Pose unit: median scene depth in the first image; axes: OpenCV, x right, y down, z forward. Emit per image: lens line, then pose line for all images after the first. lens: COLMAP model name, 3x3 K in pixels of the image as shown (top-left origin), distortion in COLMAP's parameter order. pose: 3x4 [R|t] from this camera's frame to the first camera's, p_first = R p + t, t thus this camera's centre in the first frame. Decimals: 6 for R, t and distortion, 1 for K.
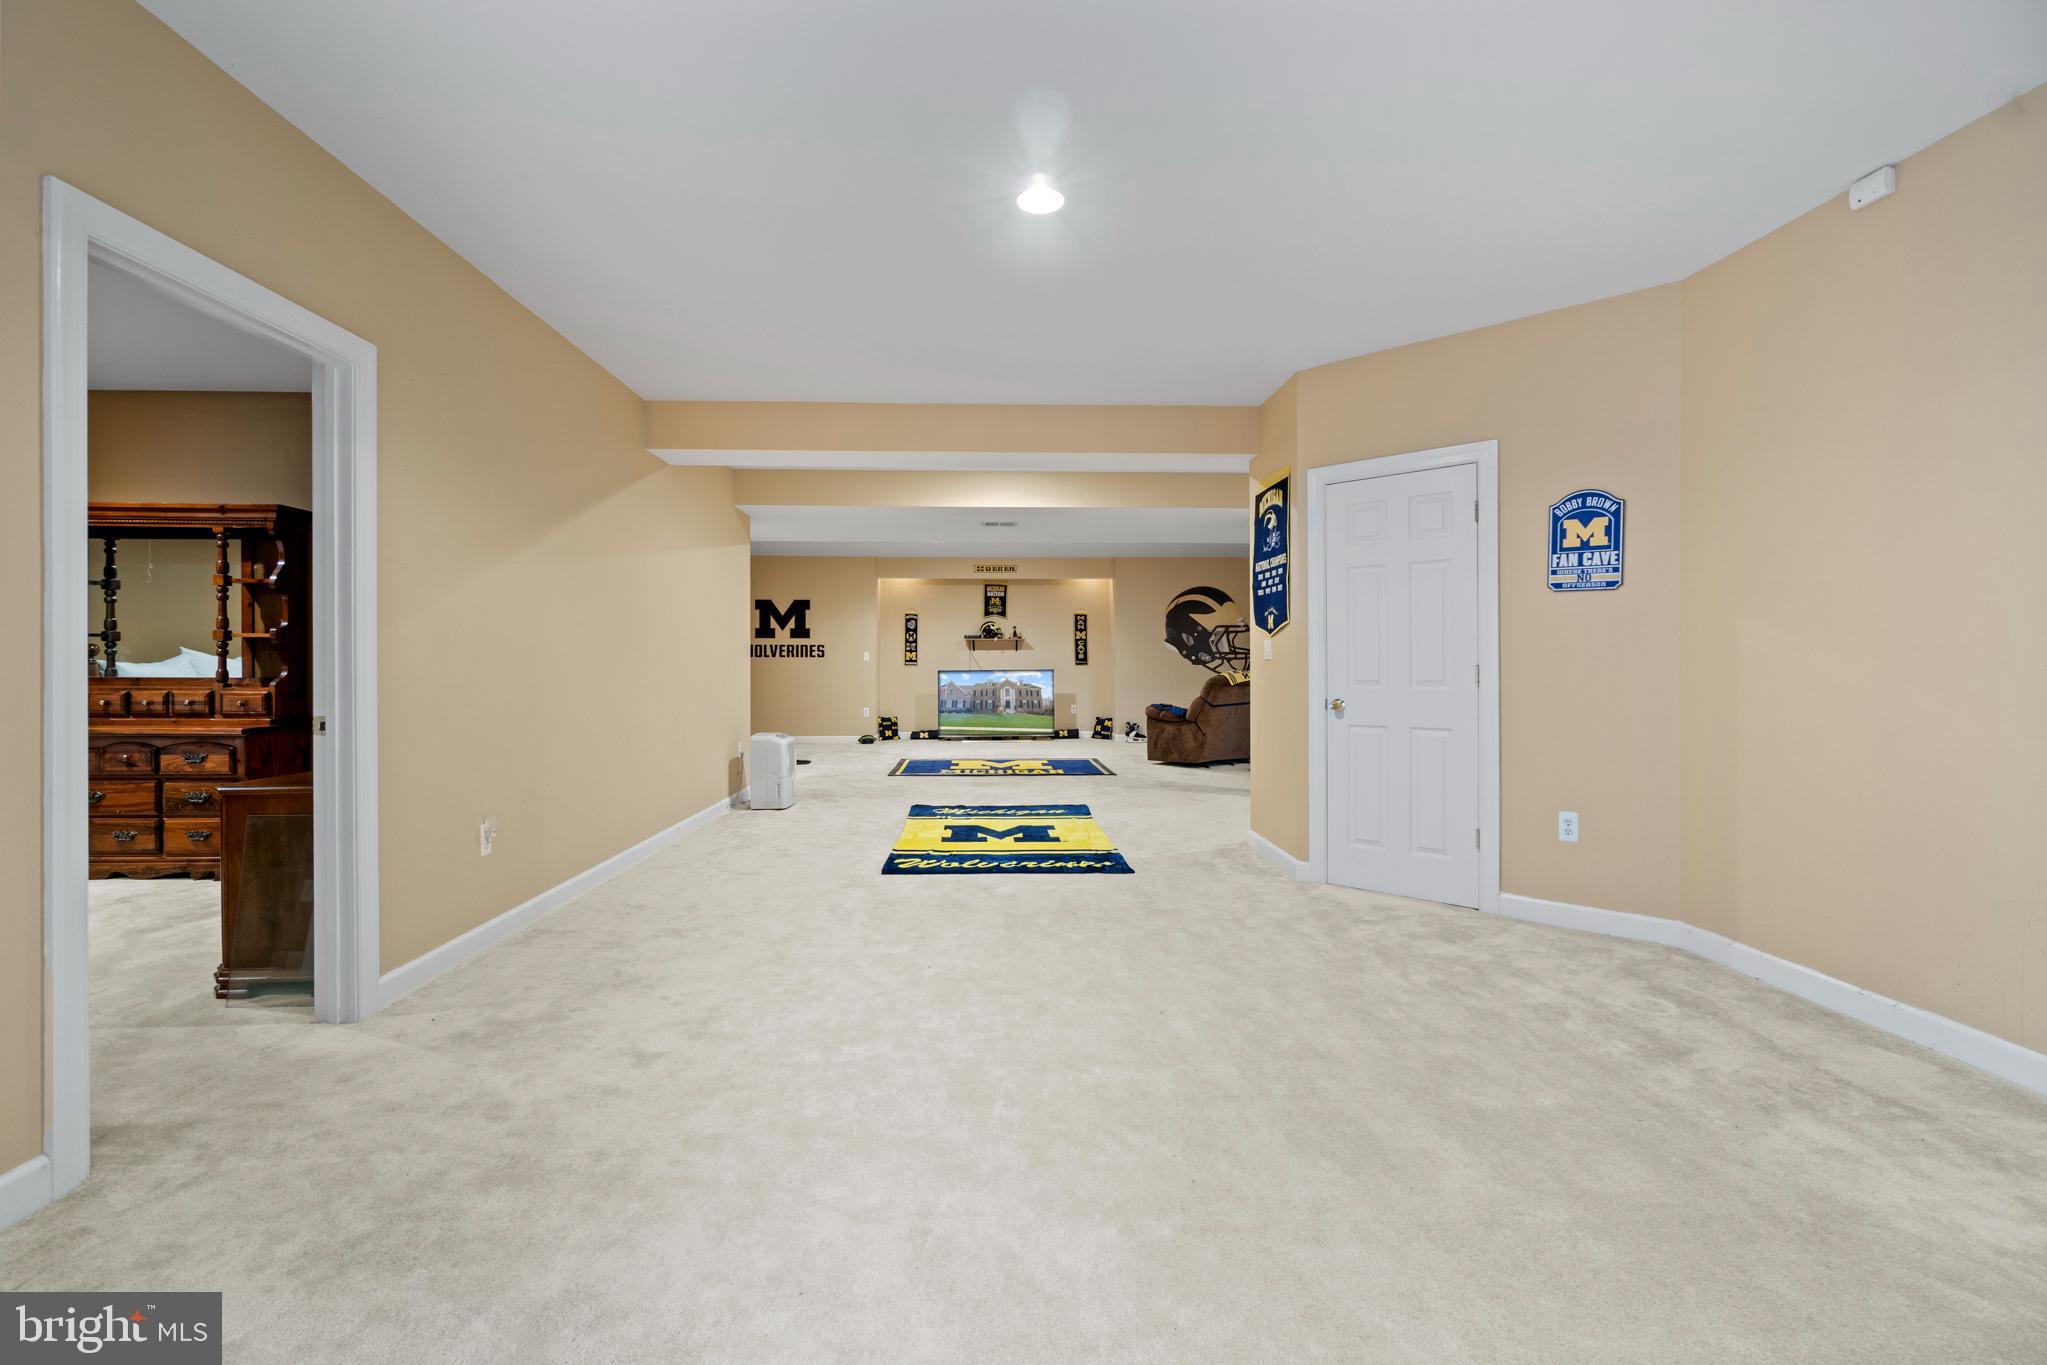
lens RADIAL K [[884.1, 0, 1018.3], [0, 884.1, 665.7], [0, 0, 1]] dist [-0.012933, 0.000060]
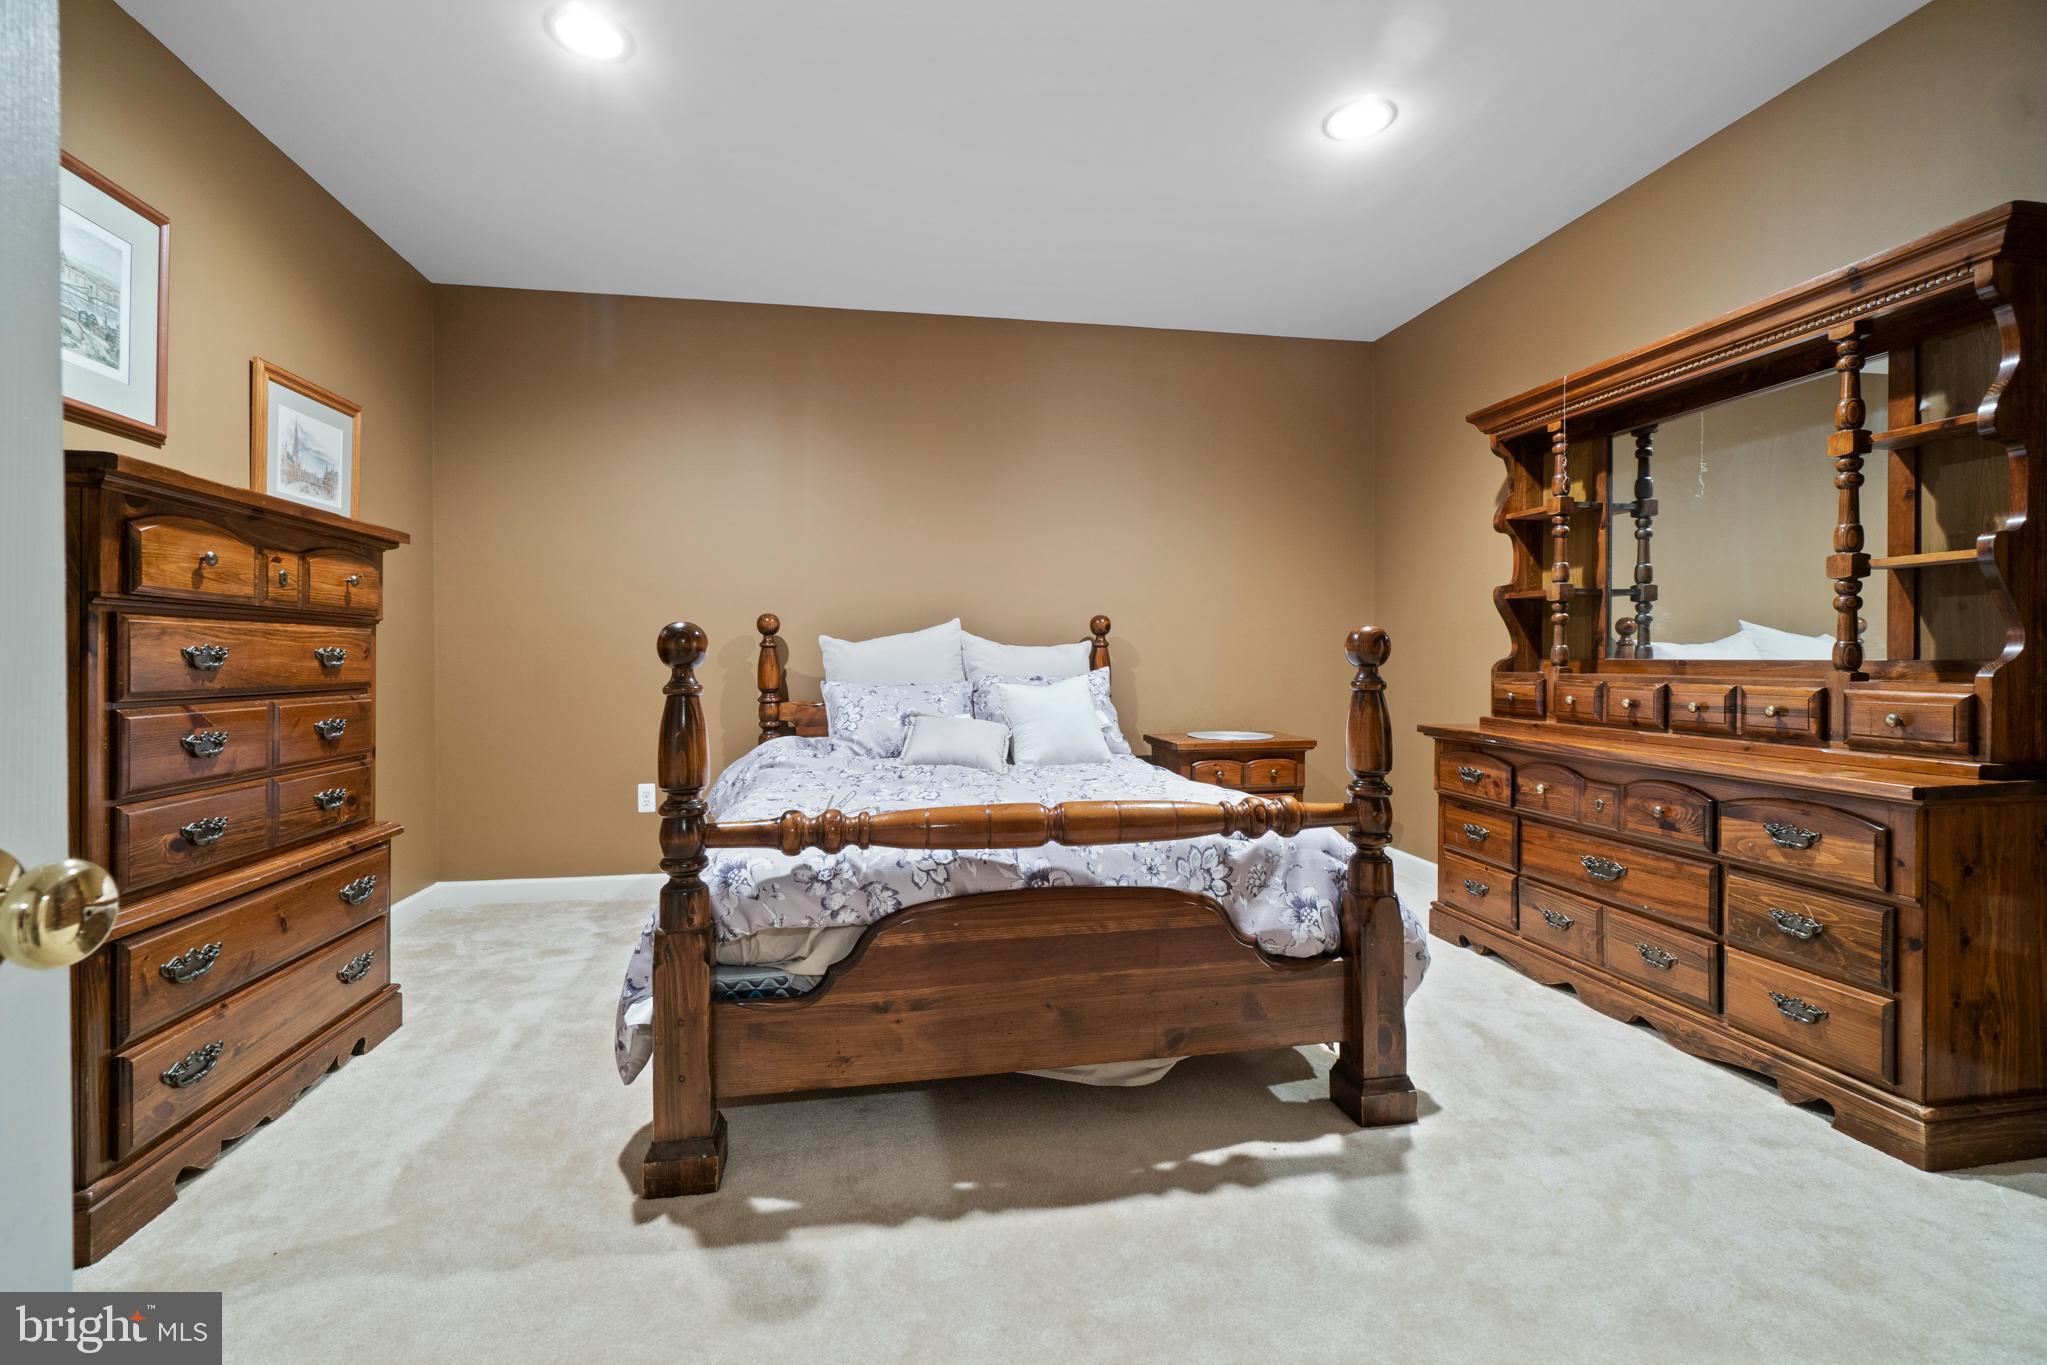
lens RADIAL K [[923.0, 0, 1027.3], [0, 923.0, 671.9], [0, 0, 1]] dist [0.001693, 0.000161]
pose [[0.161718, 0.011567, -0.986769, -0.512019], [-0.000438, 0.999932, 0.011649, 0.014874], [0.986837, -0.001452, 0.161712, 0.509271]]
